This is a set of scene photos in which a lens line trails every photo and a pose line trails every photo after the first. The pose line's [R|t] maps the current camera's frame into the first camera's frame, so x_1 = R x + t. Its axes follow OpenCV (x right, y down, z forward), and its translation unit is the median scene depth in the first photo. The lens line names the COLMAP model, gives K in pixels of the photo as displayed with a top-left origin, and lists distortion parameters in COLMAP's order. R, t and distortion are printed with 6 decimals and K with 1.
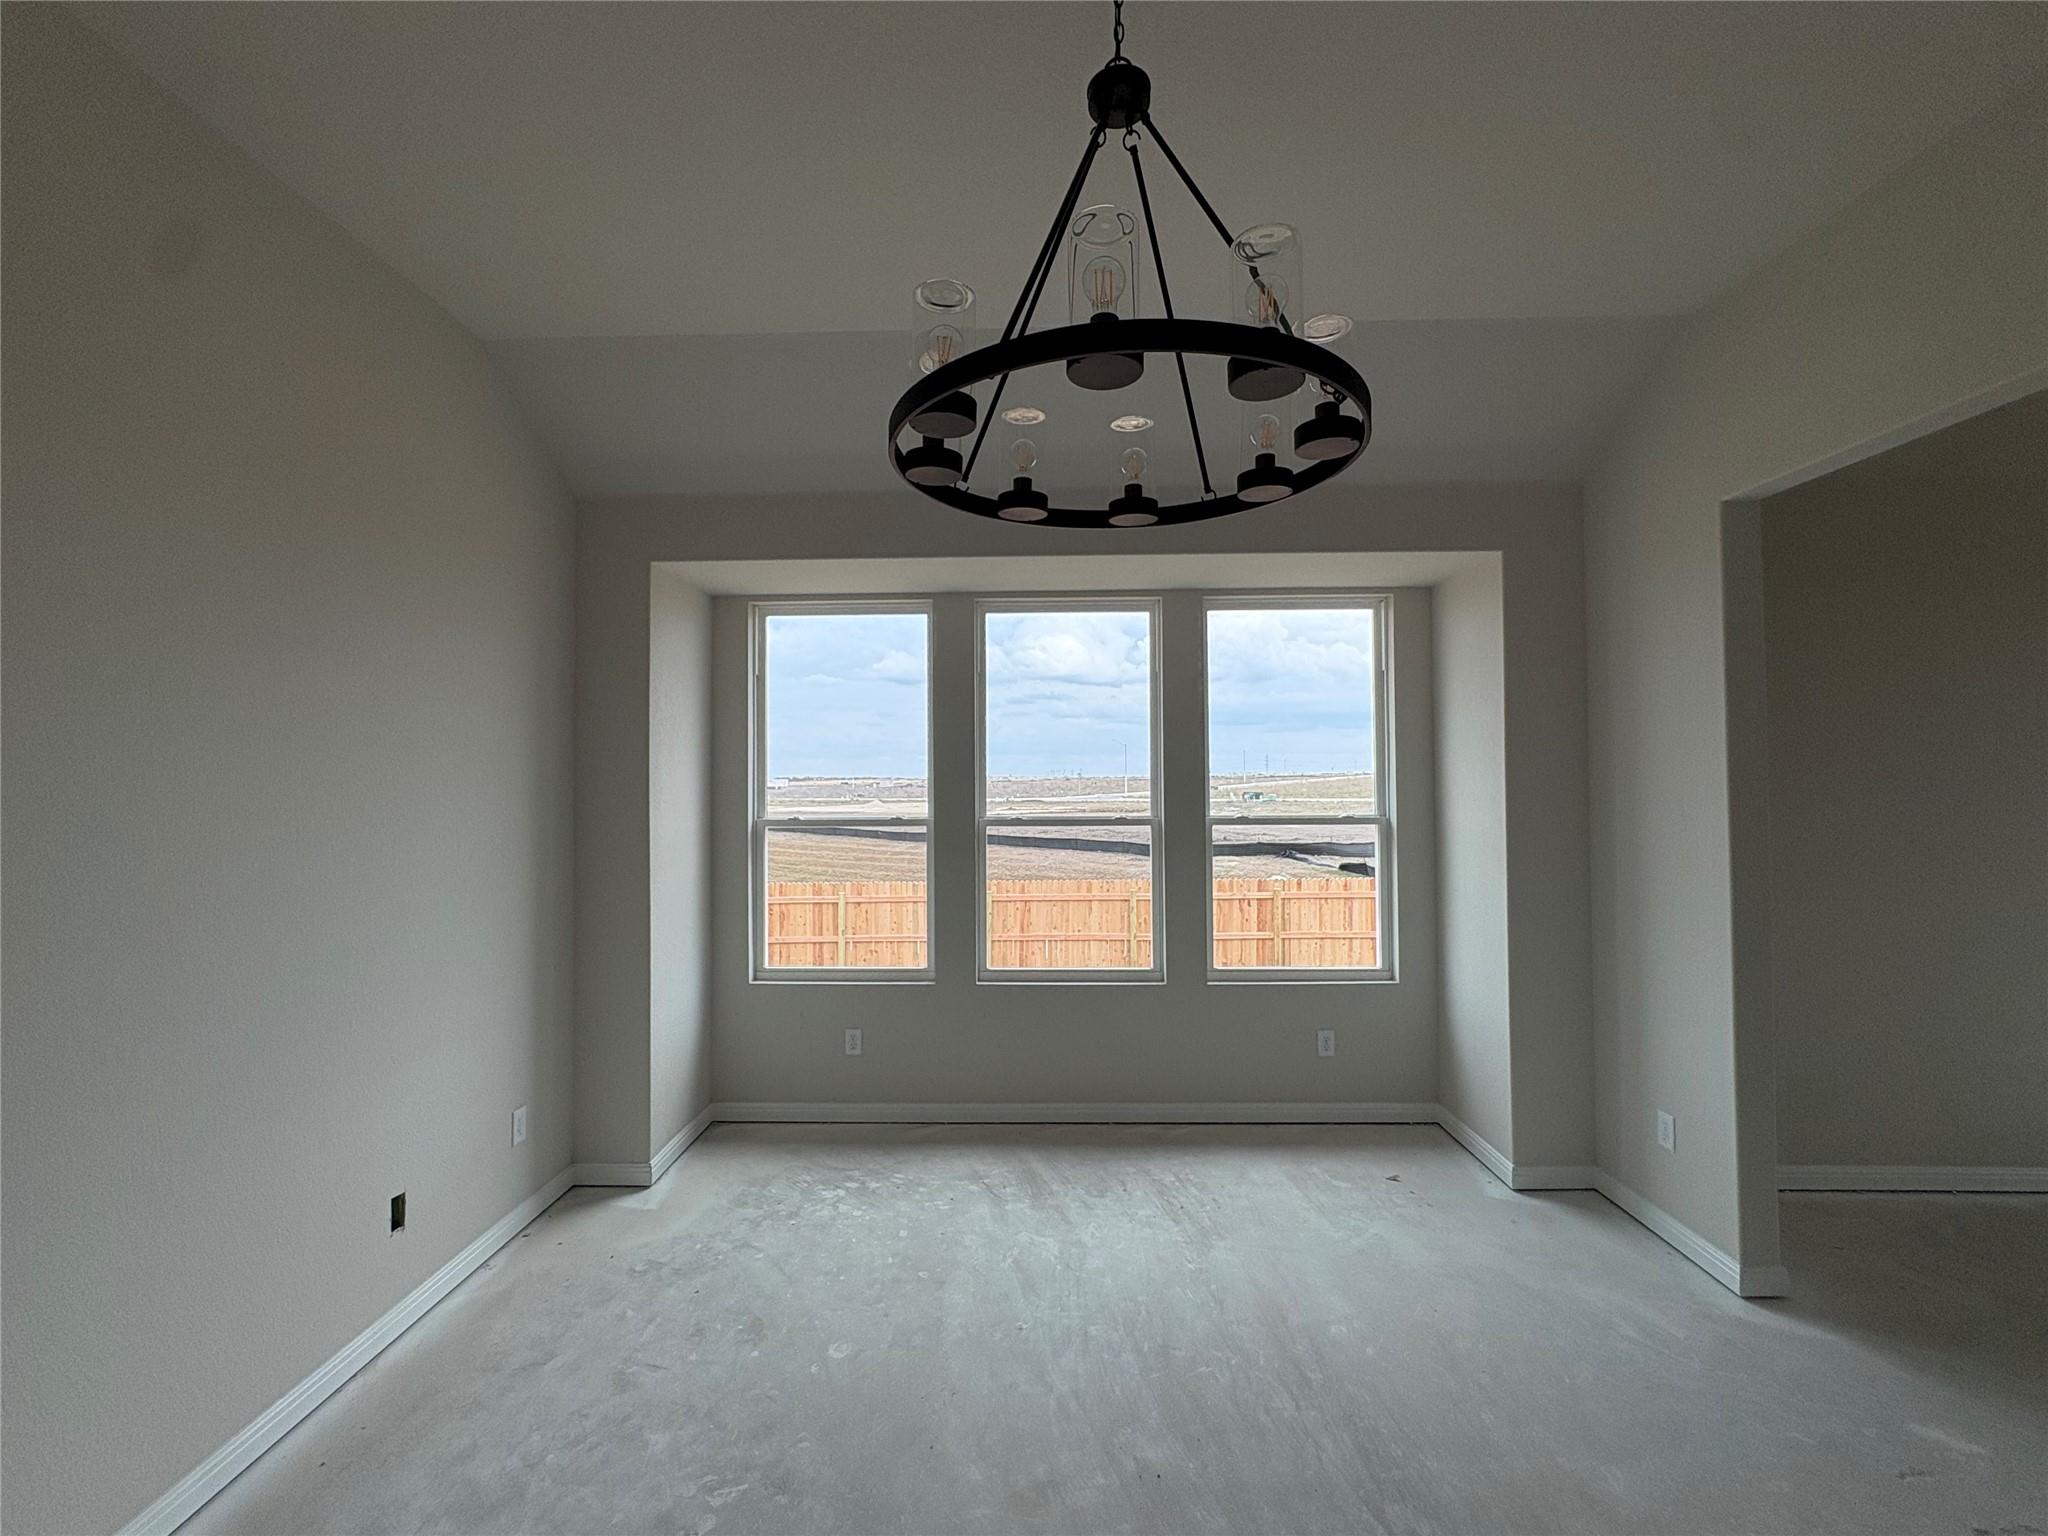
lens RADIAL K [[859.3, 0, 1024.6], [0, 859.3, 766.1], [0, 0, 1]] dist [-0.002549, 0.000455]
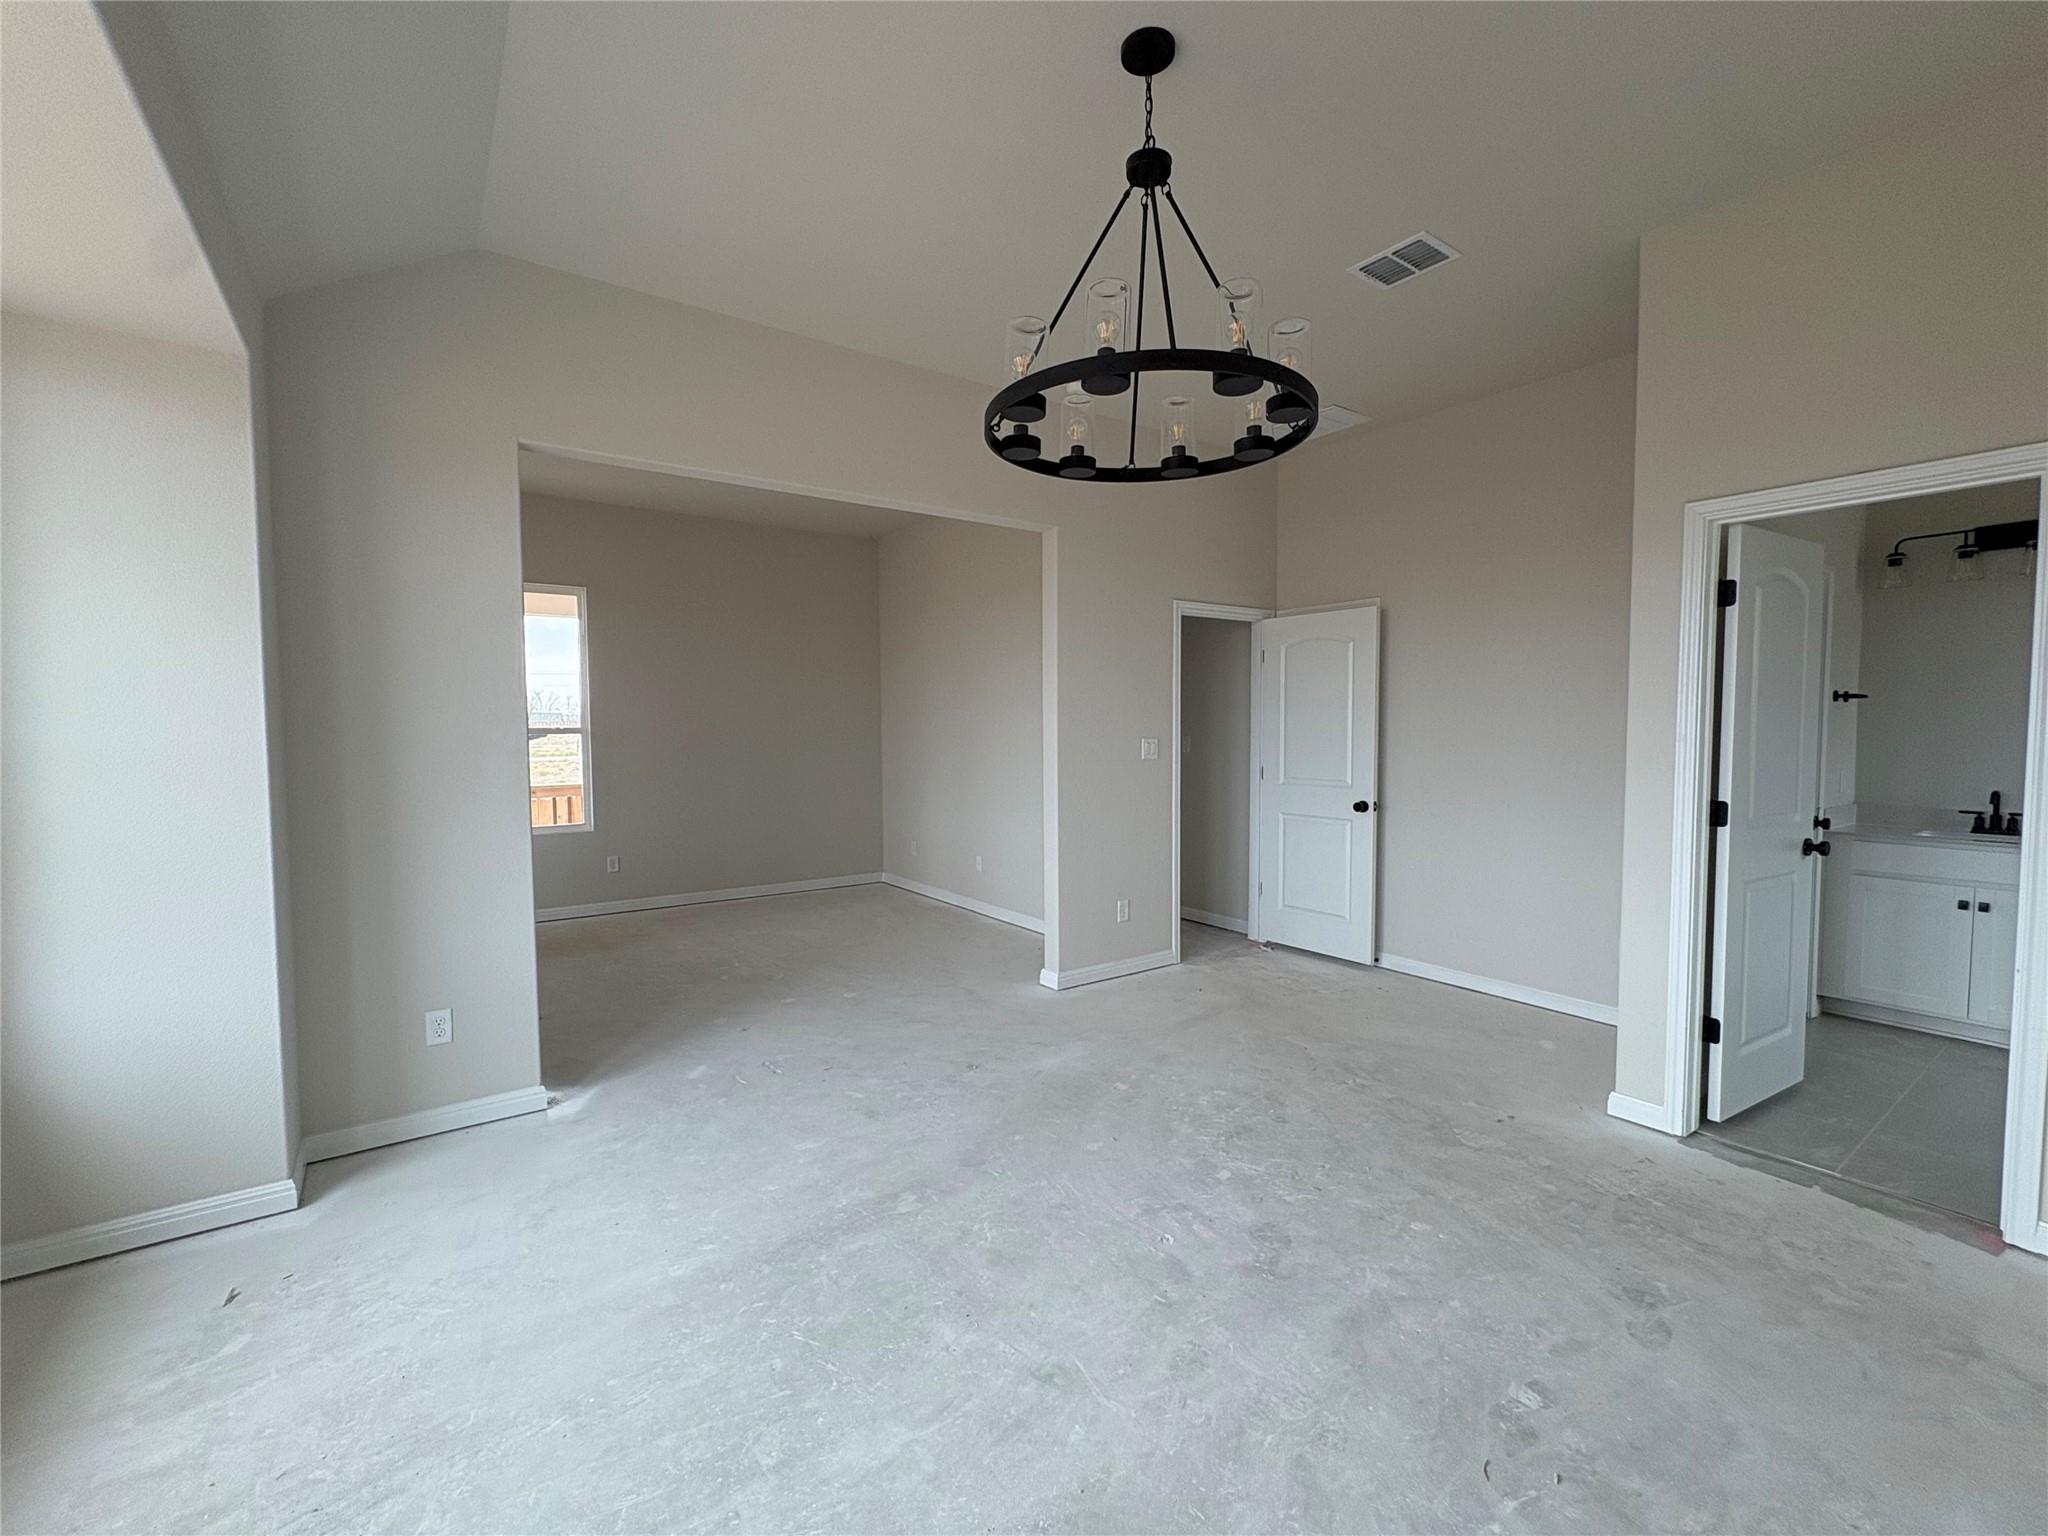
lens RADIAL K [[859.3, 0, 1024.6], [0, 859.3, 766.1], [0, 0, 1]] dist [-0.002549, 0.000455]
pose [[-0.599002, -0.032297, 0.800096, -0.407539], [-0.004198, 0.999299, 0.037195, 0.063167], [-0.800737, 0.018921, -0.598718, 0.893683]]
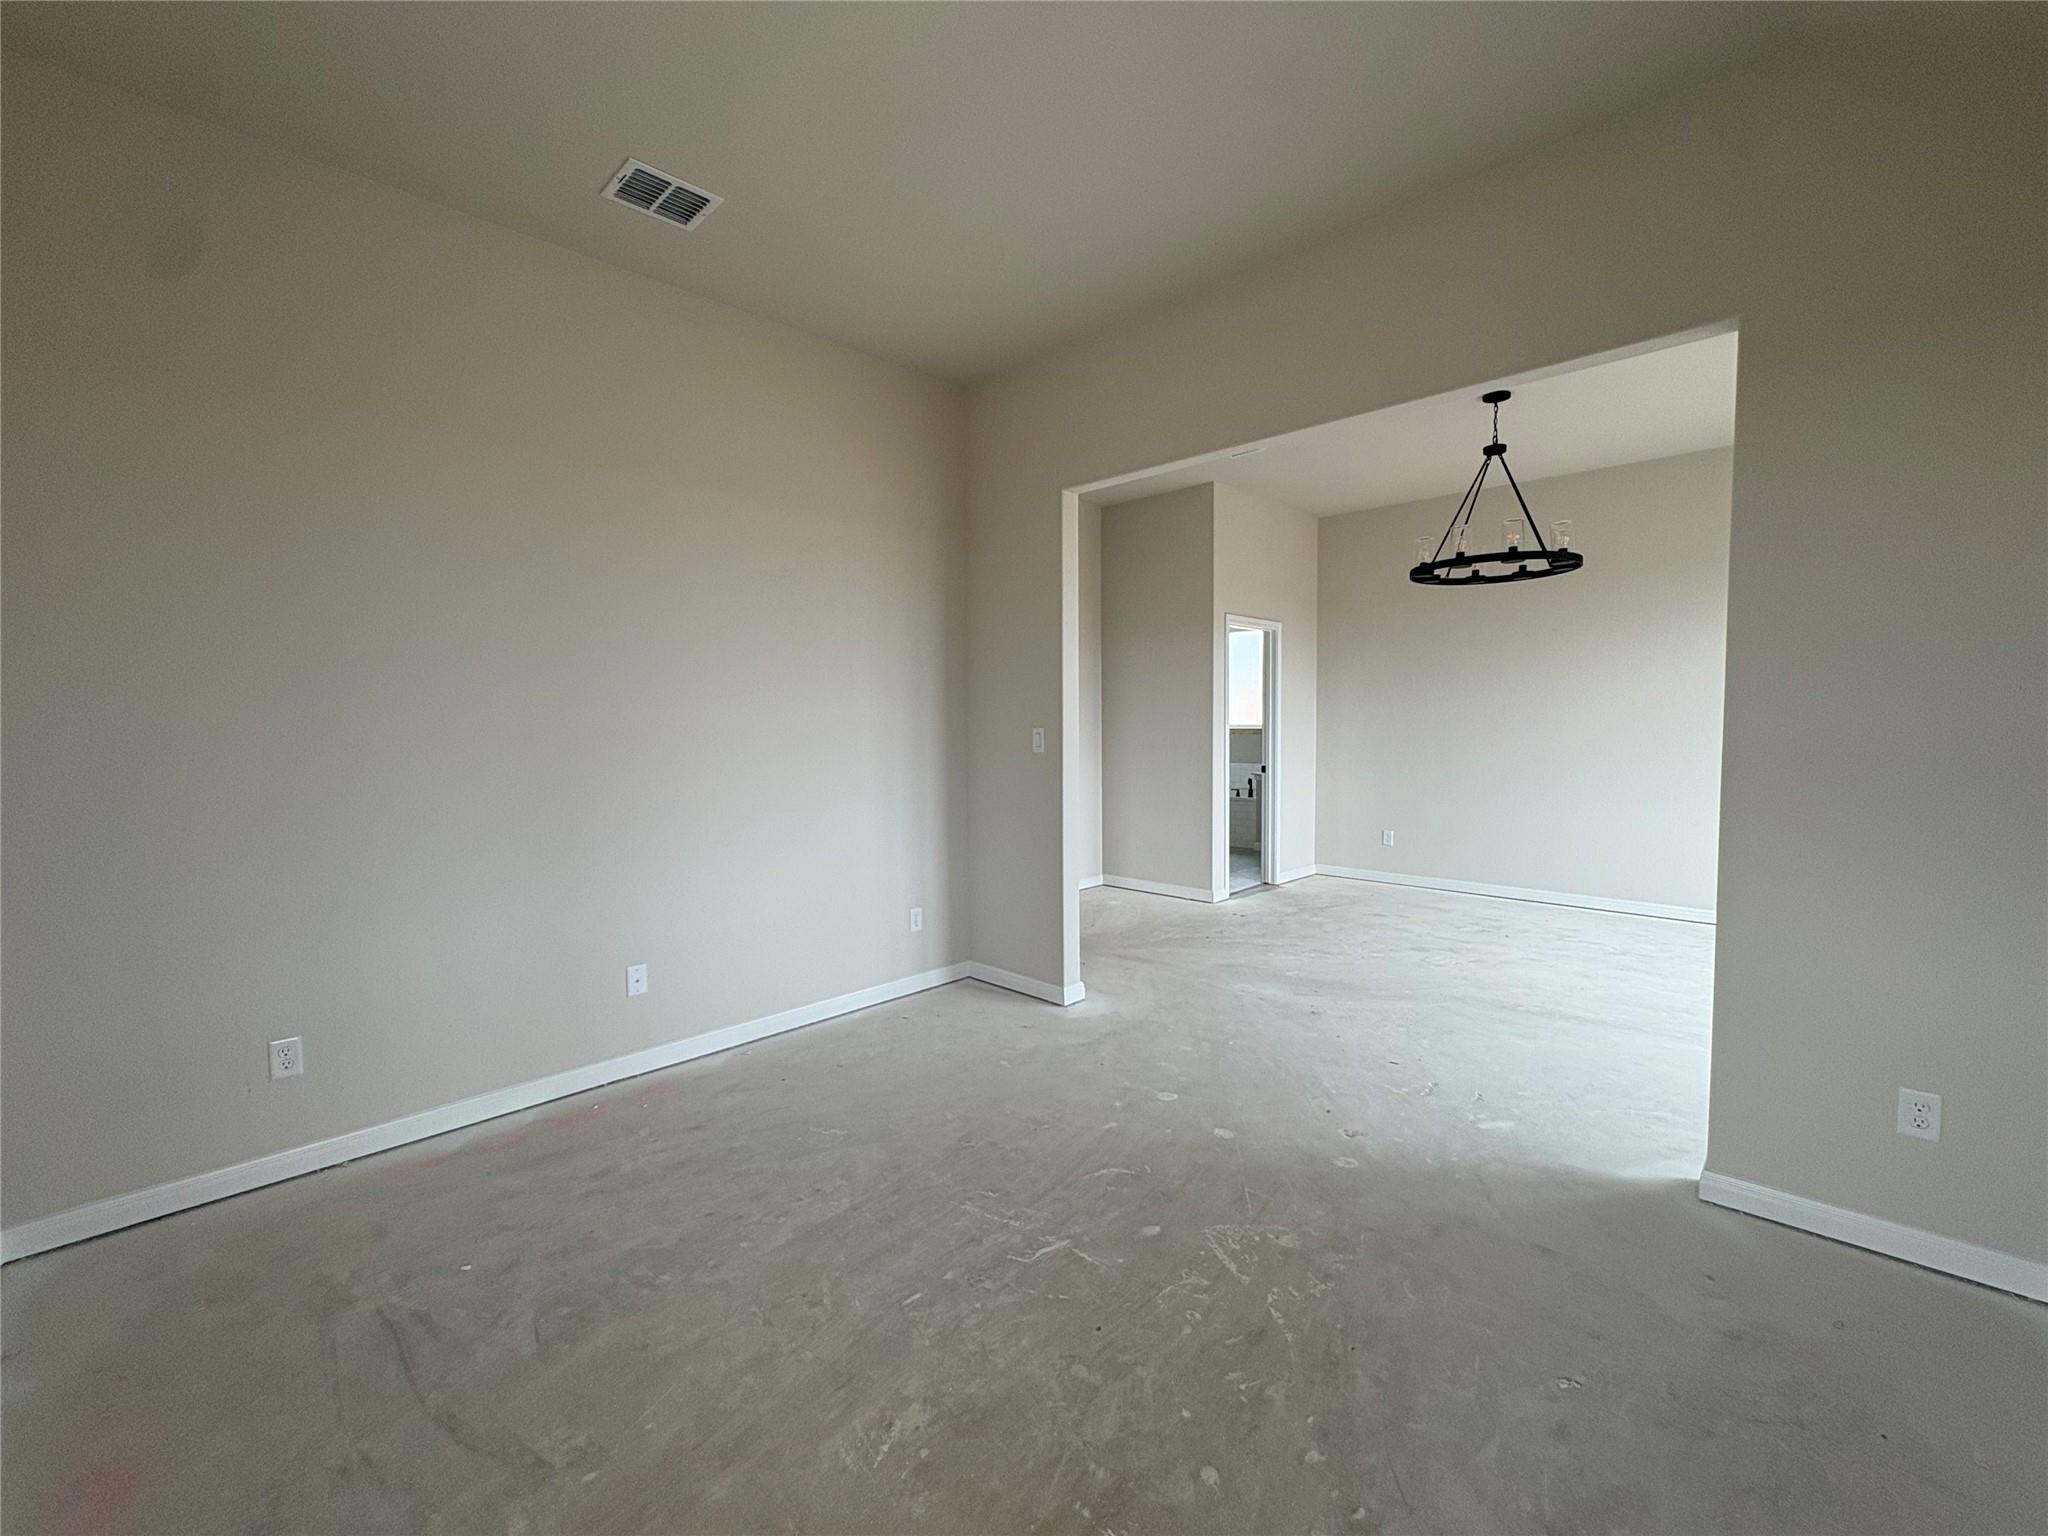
lens RADIAL K [[859.3, 0, 1024.6], [0, 859.3, 766.1], [0, 0, 1]] dist [-0.002549, 0.000455]
pose [[-0.683171, 0.049748, -0.728561, 1.542669], [0.023602, 0.998660, 0.046059, 0.071416], [0.729876, 0.014271, -0.683430, 0.828943]]
